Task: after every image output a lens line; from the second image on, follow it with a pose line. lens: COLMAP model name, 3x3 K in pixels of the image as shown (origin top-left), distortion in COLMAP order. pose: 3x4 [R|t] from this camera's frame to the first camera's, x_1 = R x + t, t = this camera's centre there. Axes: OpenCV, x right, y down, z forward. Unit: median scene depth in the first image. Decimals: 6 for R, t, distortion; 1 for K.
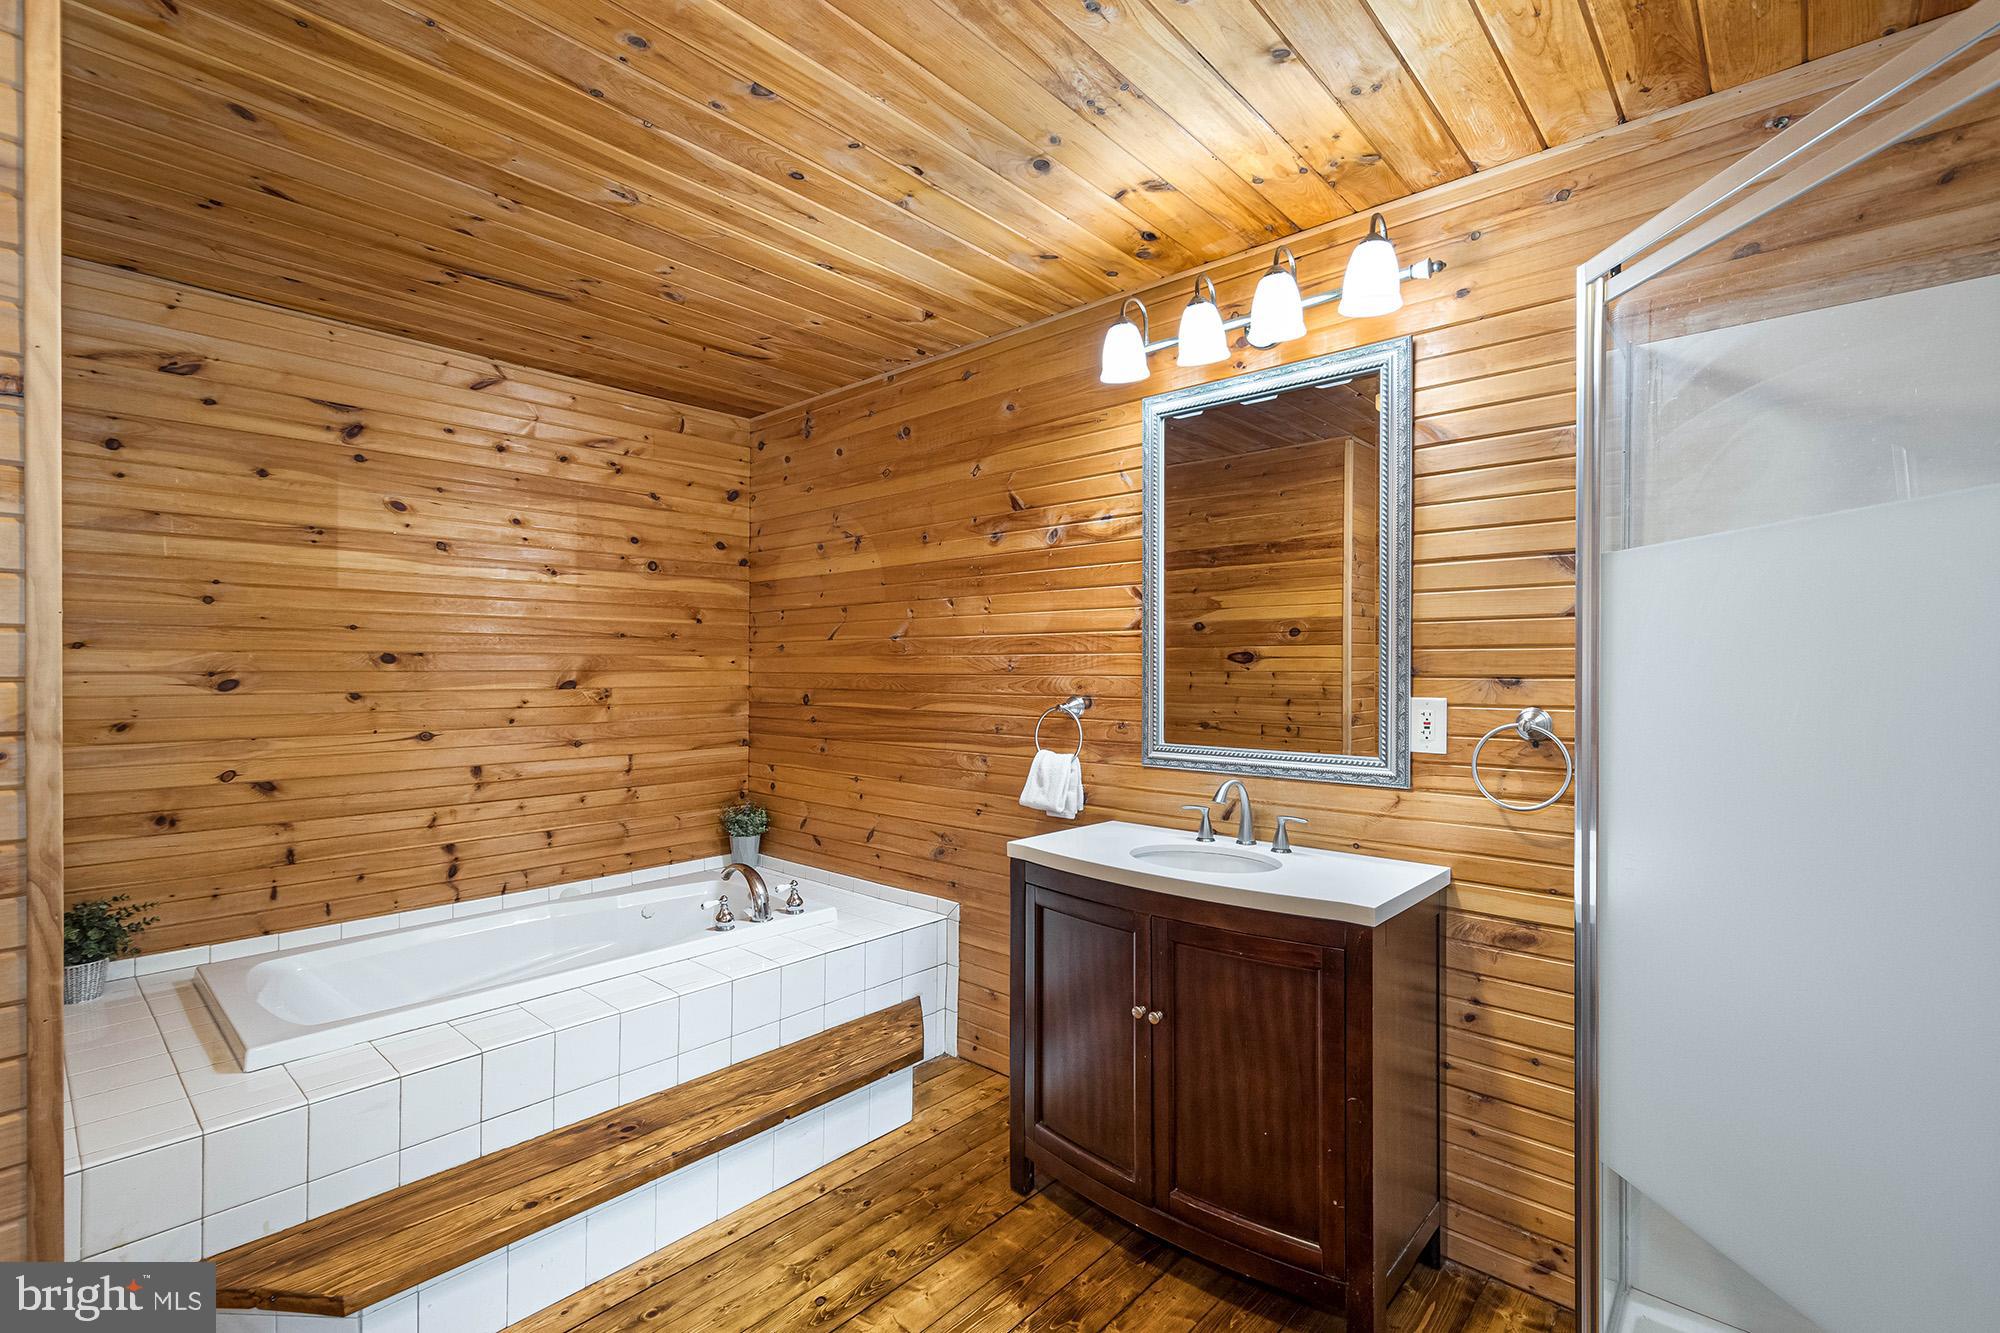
lens RADIAL K [[890.7, 0, 1006.5], [0, 890.7, 668.6], [0, 0, 1]] dist [0.002038, -0.000358]
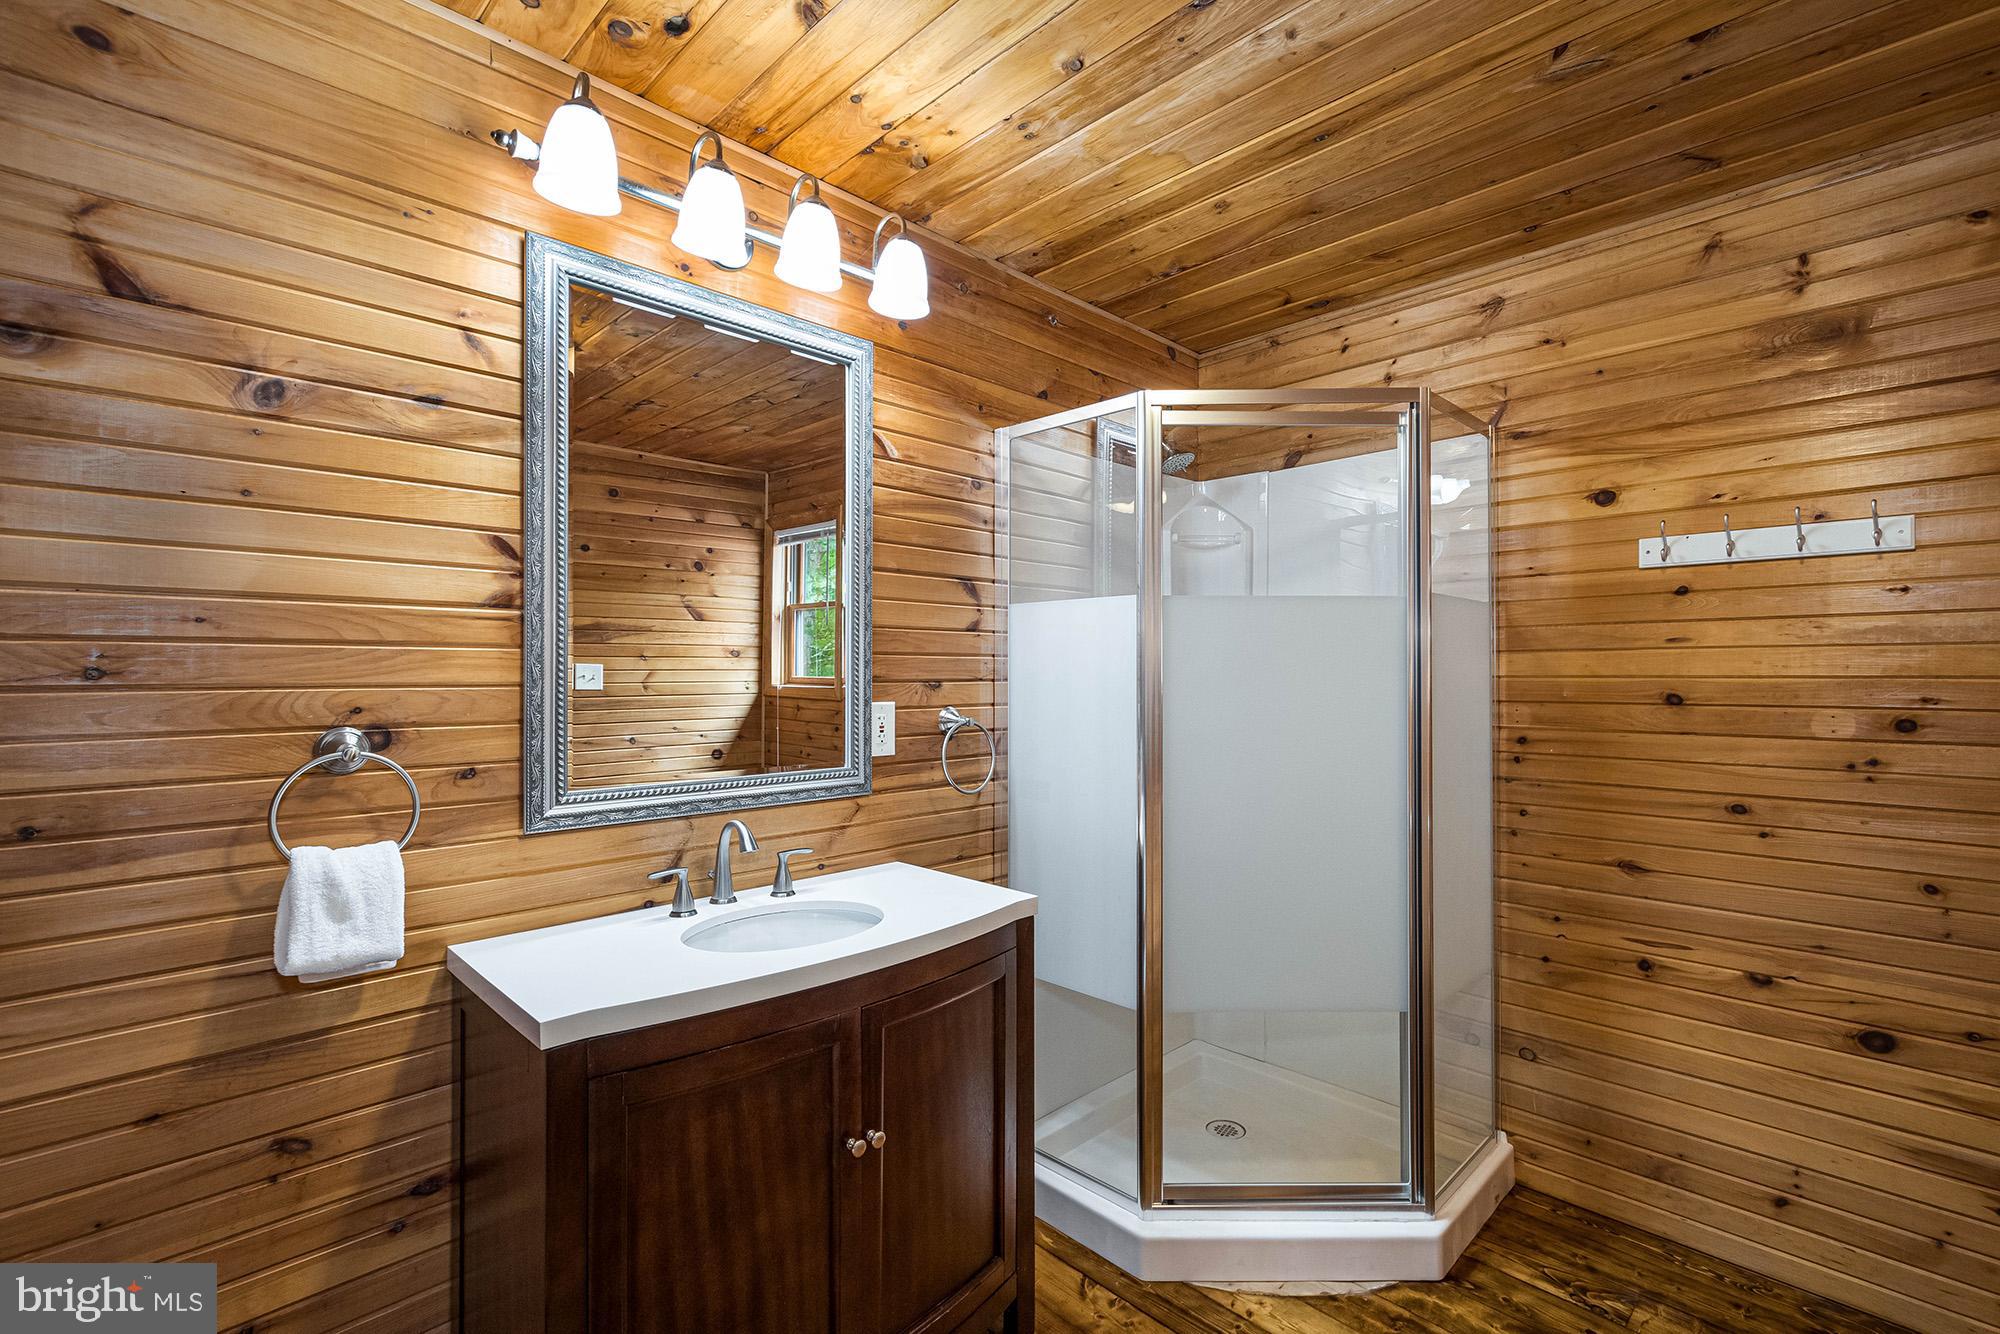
lens RADIAL K [[890.7, 0, 1006.0], [0, 890.7, 671.6], [0, 0, 1]] dist [0.002038, -0.000358]
pose [[0.056247, 0.002385, 0.998414, -0.540064], [0.000131, 0.999997, -0.002397, -0.000027], [-0.998417, 0.000266, 0.056246, 0.791138]]
